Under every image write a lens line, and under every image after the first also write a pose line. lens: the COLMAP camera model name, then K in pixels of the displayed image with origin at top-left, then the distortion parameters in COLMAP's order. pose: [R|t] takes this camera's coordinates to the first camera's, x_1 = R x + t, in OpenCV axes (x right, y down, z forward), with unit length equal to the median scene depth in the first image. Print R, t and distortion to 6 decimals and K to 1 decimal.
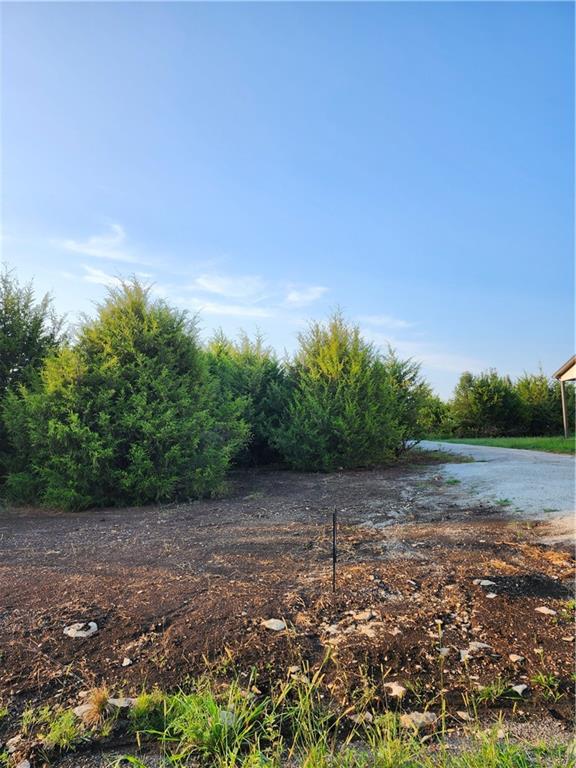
lens RADIAL K [[521.7, 0, 288.1], [0, 521.7, 373.7], [0, 0, 1]] dist [0.099284, -0.105968]
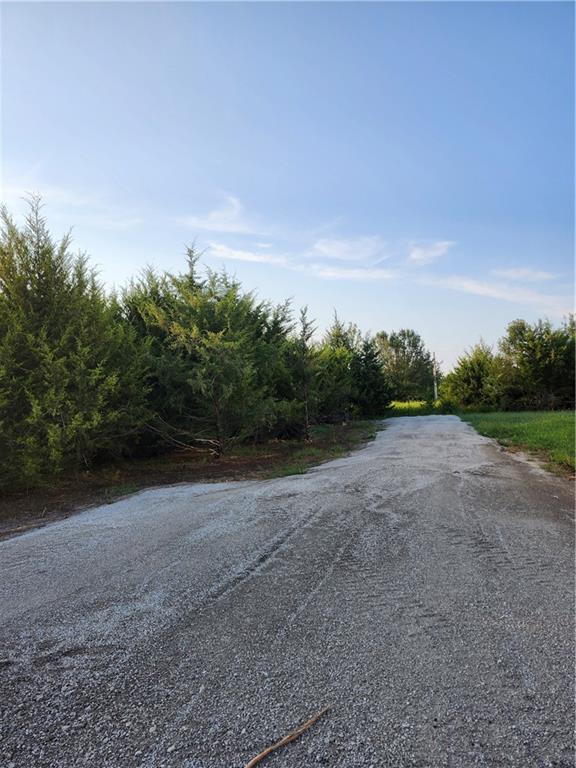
lens RADIAL K [[521.7, 0, 288.1], [0, 521.7, 373.7], [0, 0, 1]] dist [0.099284, -0.105968]
pose [[0.971091, -0.023278, -0.237573, 1.549754], [0.038862, 0.997373, 0.061123, 0.099804], [0.235526, -0.068589, 0.969445, 1.579580]]
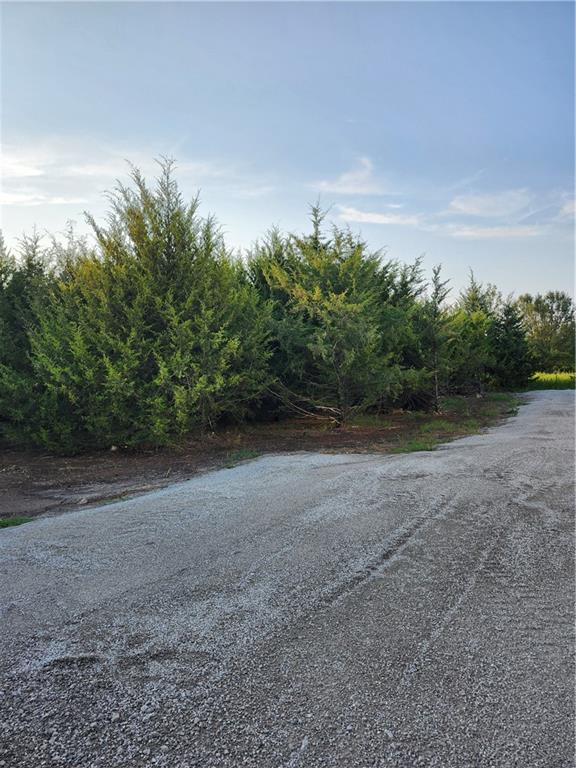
lens RADIAL K [[521.7, 0, 288.1], [0, 521.7, 373.7], [0, 0, 1]] dist [0.099284, -0.105968]
pose [[0.888692, 0.017675, -0.458164, 1.496934], [0.040088, 0.992435, 0.116043, 0.115831], [0.456749, -0.121493, 0.881260, 1.741037]]
